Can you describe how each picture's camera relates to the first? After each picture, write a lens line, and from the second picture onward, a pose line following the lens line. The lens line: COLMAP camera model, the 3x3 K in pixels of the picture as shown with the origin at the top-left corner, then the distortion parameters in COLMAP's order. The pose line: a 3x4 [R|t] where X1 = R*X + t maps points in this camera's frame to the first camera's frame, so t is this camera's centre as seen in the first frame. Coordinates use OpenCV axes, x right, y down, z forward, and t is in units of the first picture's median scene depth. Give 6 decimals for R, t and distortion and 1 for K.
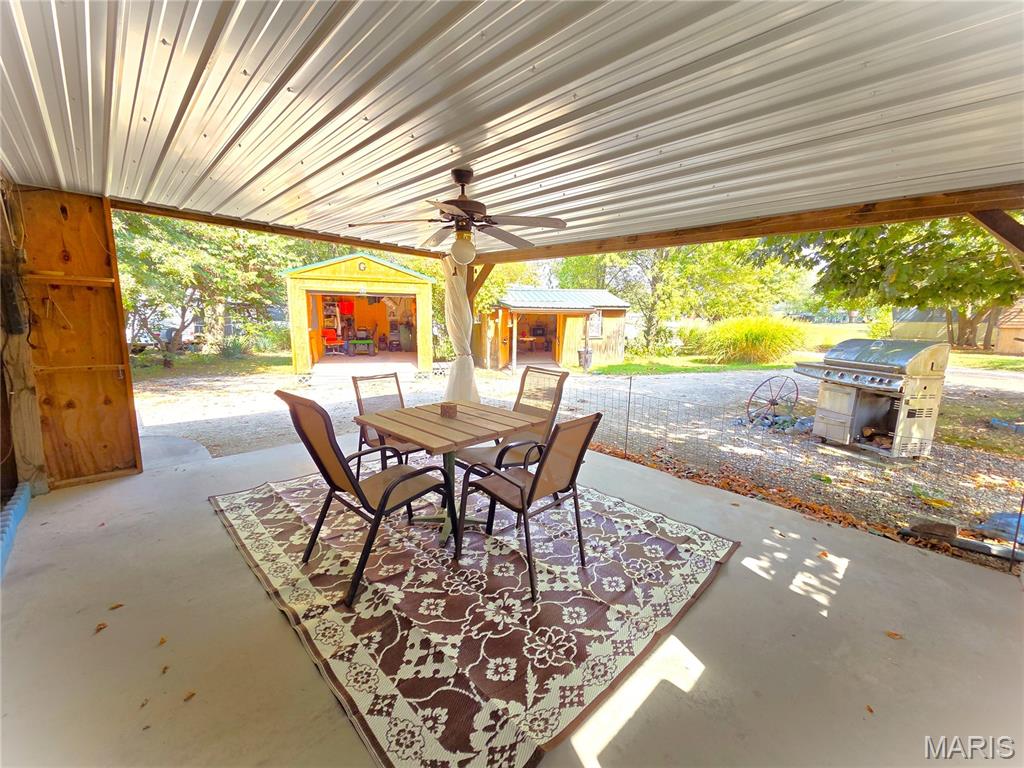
lens RADIAL K [[424.3, 0, 514.1], [0, 424.3, 381.6], [0, 0, 1]] dist [0.001527, -0.000230]
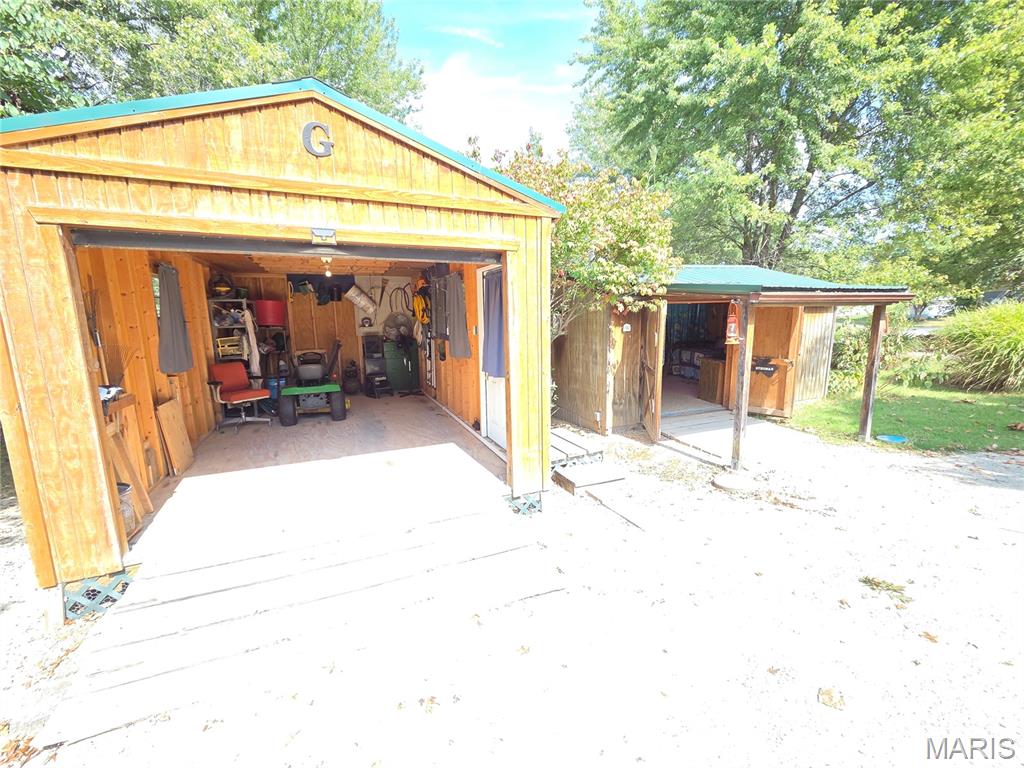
lens RADIAL K [[424.3, 0, 515.2], [0, 424.3, 386.2], [0, 0, 1]] dist [0.001527, -0.000230]
pose [[0.990003, -0.056688, 0.129155, -0.214488], [0.056485, 0.998390, 0.005237, -0.088401], [-0.129244, 0.002110, 0.991611, 0.556946]]
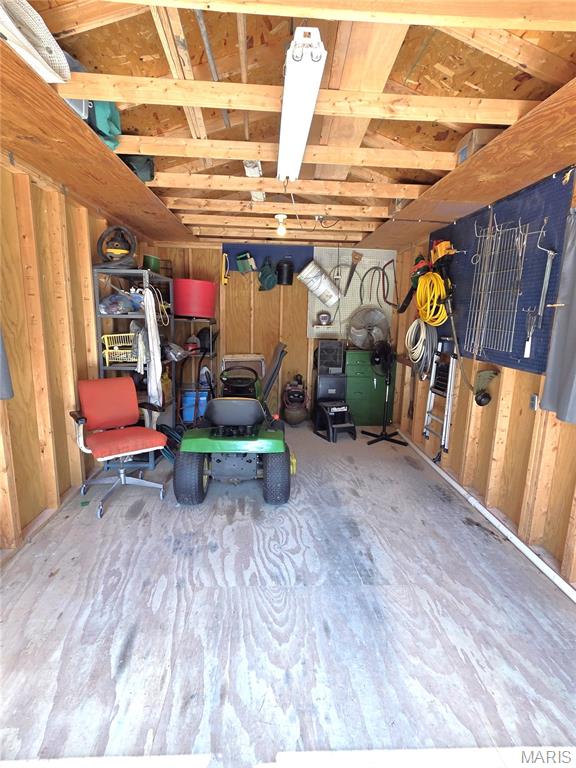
lens RADIAL K [[385.9, 0, 287.9], [0, 385.9, 389.3], [0, 0, 1]] dist [0.000921, -0.000066]
pose [[0.976690, 0.050035, -0.208743, -0.294563], [-0.044349, 0.998509, 0.031831, -0.131261], [0.210024, -0.021832, 0.977452, 0.818481]]
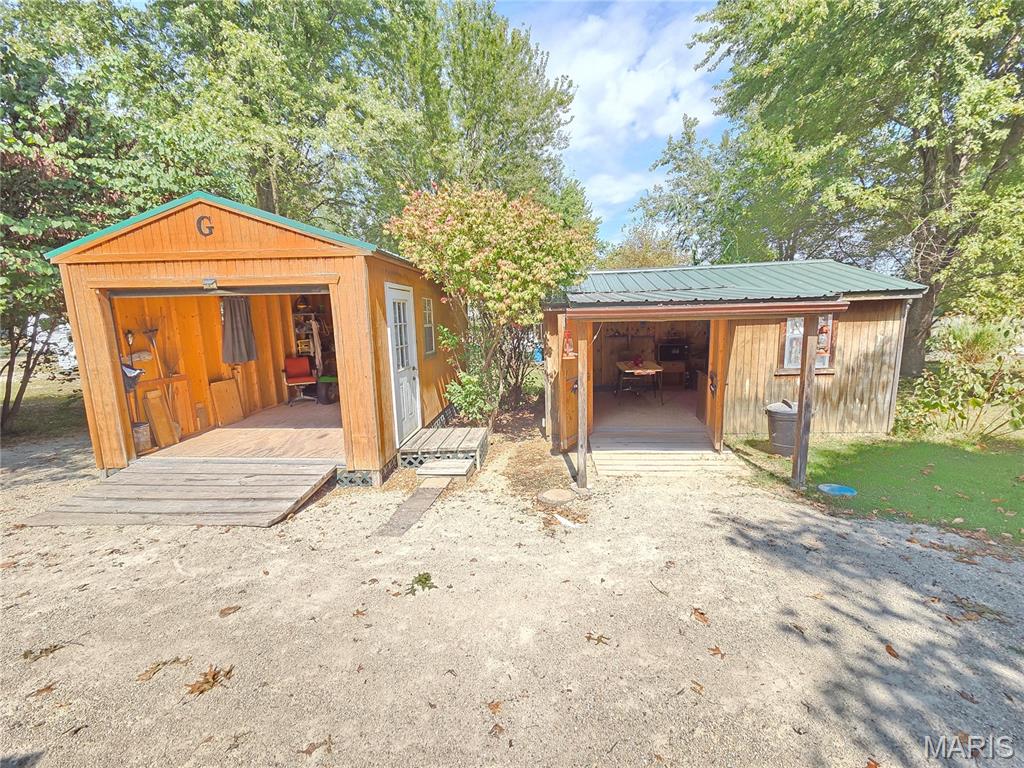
lens RADIAL K [[424.3, 0, 512.7], [0, 424.3, 383.6], [0, 0, 1]] dist [0.001527, -0.000230]
pose [[0.942829, 0.011231, -0.333088, 0.058192], [-0.014468, 0.999869, -0.007240, -0.087909], [0.332963, 0.011645, 0.942868, 0.538624]]
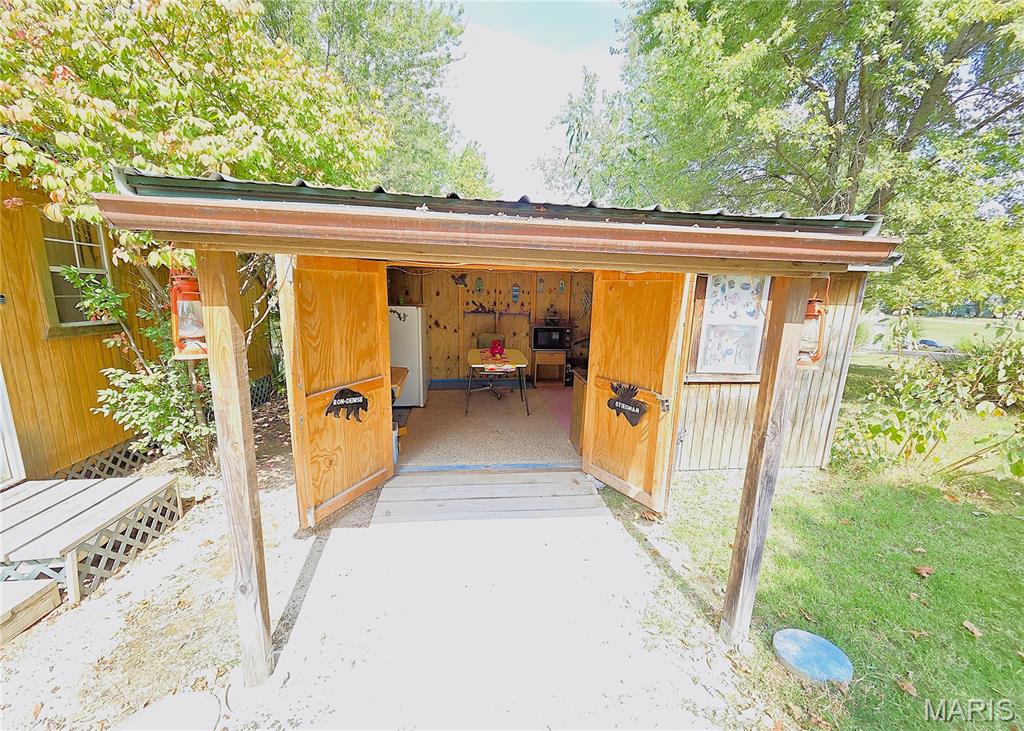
lens RADIAL K [[419.5, 0, 514.5], [0, 419.5, 388.8], [0, 0, 1]] dist [-0.002570, 0.000030]
pose [[0.992383, 0.043051, -0.115425, 0.089135], [-0.037012, 0.997857, 0.053966, -0.110431], [0.117501, -0.049283, 0.991849, 0.753050]]
